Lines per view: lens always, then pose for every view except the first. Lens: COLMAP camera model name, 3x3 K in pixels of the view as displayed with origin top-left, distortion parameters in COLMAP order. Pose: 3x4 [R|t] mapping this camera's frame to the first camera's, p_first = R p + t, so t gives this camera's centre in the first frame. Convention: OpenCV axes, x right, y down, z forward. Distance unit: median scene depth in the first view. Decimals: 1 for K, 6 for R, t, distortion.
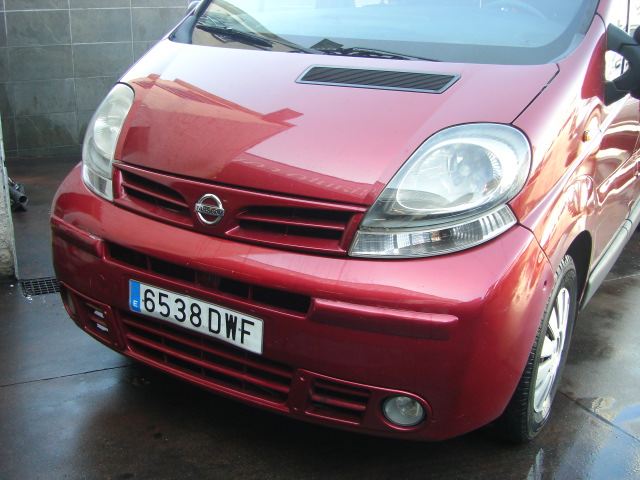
lens RADIAL K [[720.2, 0, 321.7], [0, 720.2, 235.9], [0, 0, 1]] dist [-0.141024, 0.000000]
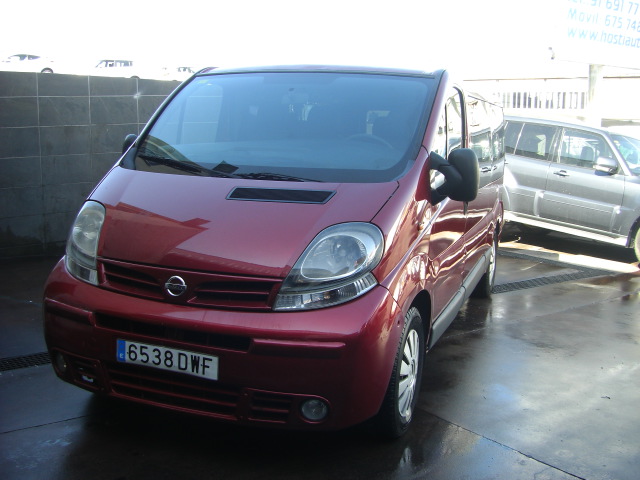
lens RADIAL K [[720.2, 0, 318.7], [0, 720.2, 242.8], [0, 0, 1]] dist [-0.141024, 0.000000]
pose [[0.982966, -0.039228, 0.179550, -0.124158], [0.061013, 0.991201, -0.117463, 0.063845], [-0.173362, 0.126417, 0.976711, -0.494173]]
